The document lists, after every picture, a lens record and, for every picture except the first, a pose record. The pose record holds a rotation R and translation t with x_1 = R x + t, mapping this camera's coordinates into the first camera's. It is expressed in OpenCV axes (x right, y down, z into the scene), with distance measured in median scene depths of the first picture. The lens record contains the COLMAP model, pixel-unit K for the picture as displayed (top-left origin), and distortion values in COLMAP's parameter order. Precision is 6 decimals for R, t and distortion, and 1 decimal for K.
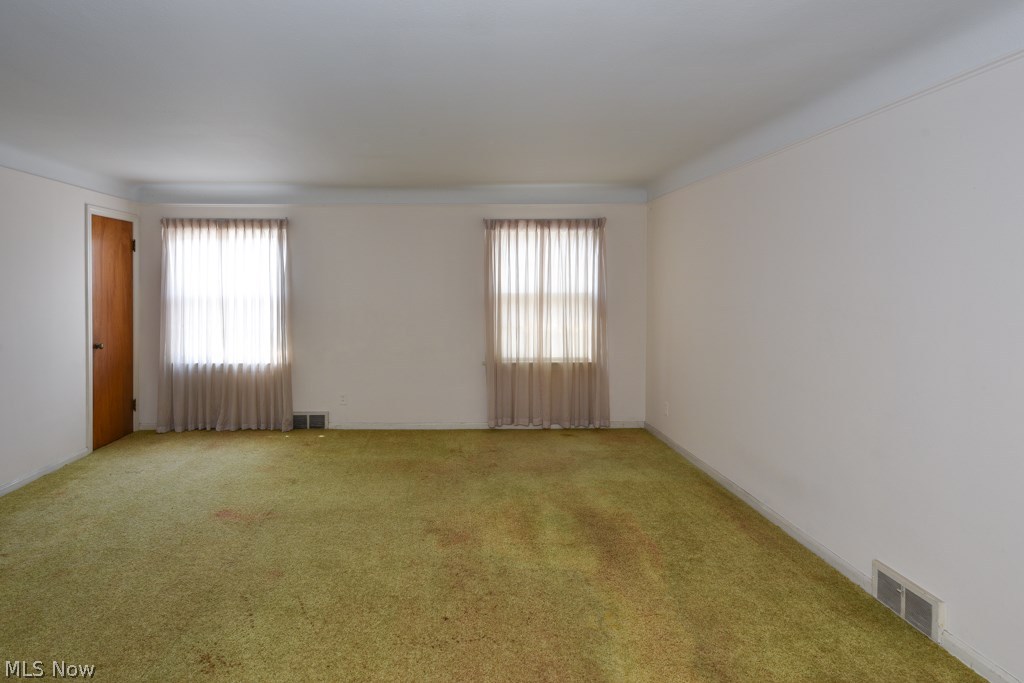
lens RADIAL K [[548.4, 0, 465.2], [0, 548.4, 289.8], [0, 0, 1]] dist [0.002774, -0.000705]
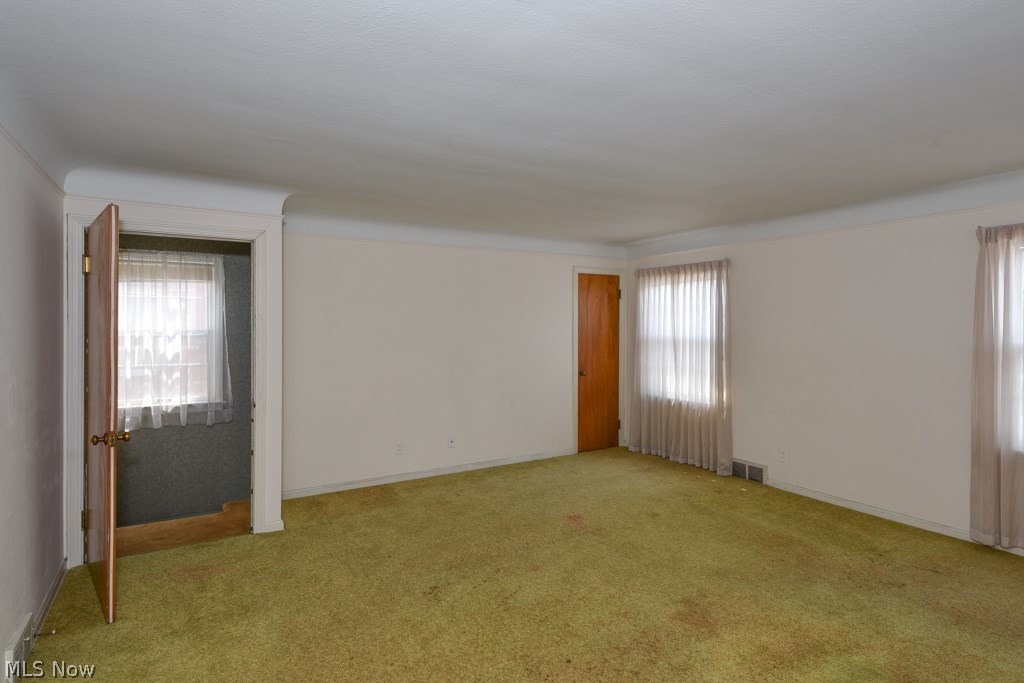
lens RADIAL K [[554.2, 0, 511.9], [0, 554.2, 326.9], [0, 0, 1]] dist [-0.000060, -0.002214]
pose [[0.493183, 0.002915, -0.869921, 0.355410], [-0.006761, 0.999977, -0.000482, -0.006180], [0.869899, 0.006119, 0.493192, 0.180736]]
